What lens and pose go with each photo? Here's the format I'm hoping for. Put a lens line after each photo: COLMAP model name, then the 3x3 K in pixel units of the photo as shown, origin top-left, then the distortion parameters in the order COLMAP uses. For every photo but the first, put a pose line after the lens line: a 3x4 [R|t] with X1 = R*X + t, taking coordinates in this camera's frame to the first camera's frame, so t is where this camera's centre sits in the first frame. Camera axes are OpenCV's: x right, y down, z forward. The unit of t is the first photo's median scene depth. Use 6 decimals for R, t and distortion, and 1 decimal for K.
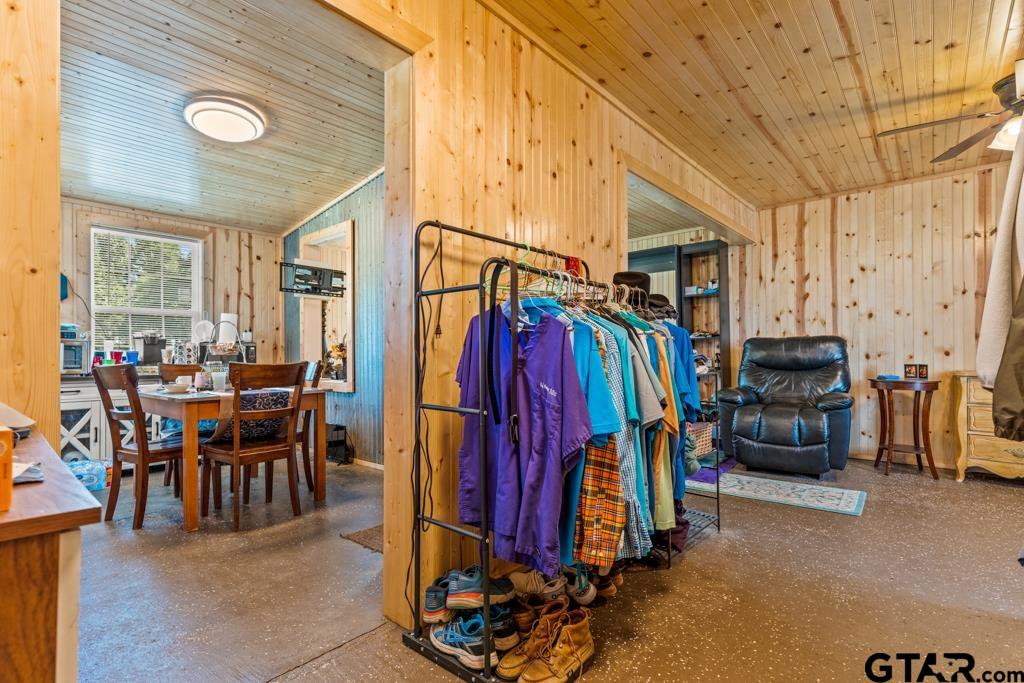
lens RADIAL K [[496.0, 0, 512.0], [0, 496.0, 341.5], [0, 0, 1]] dist [-0.000996, 0.000141]
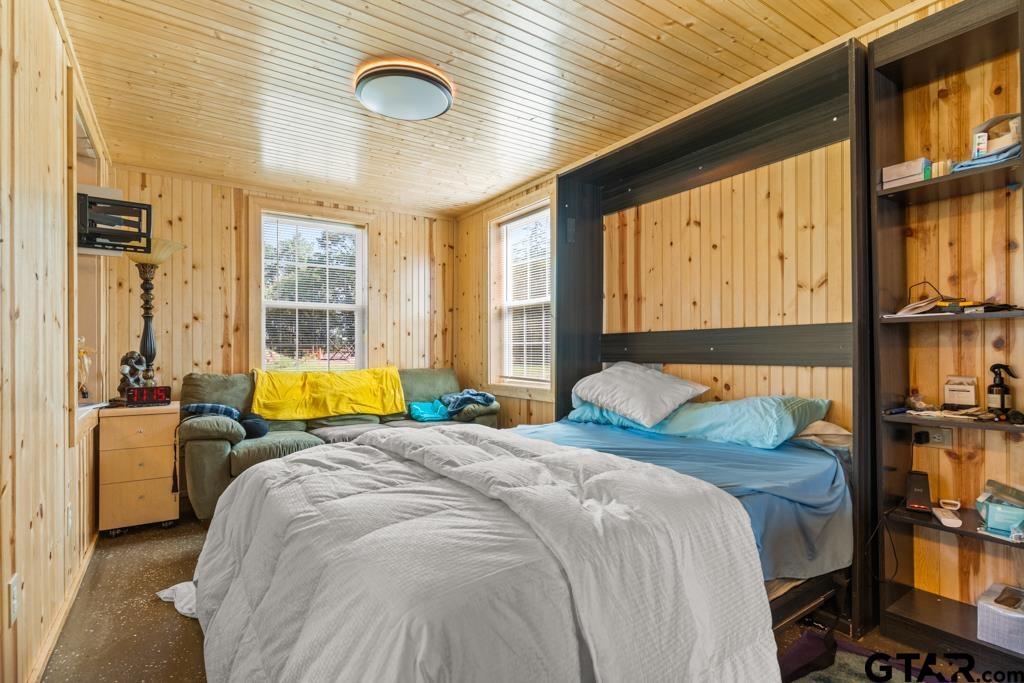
lens RADIAL K [[496.0, 0, 512.0], [0, 496.0, 341.5], [0, 0, 1]] dist [-0.000996, 0.000141]
pose [[0.962627, -0.002066, -0.270822, 0.189961], [0.005238, 0.999926, 0.010989, 0.003823], [0.270780, -0.011997, 0.962567, 0.582474]]
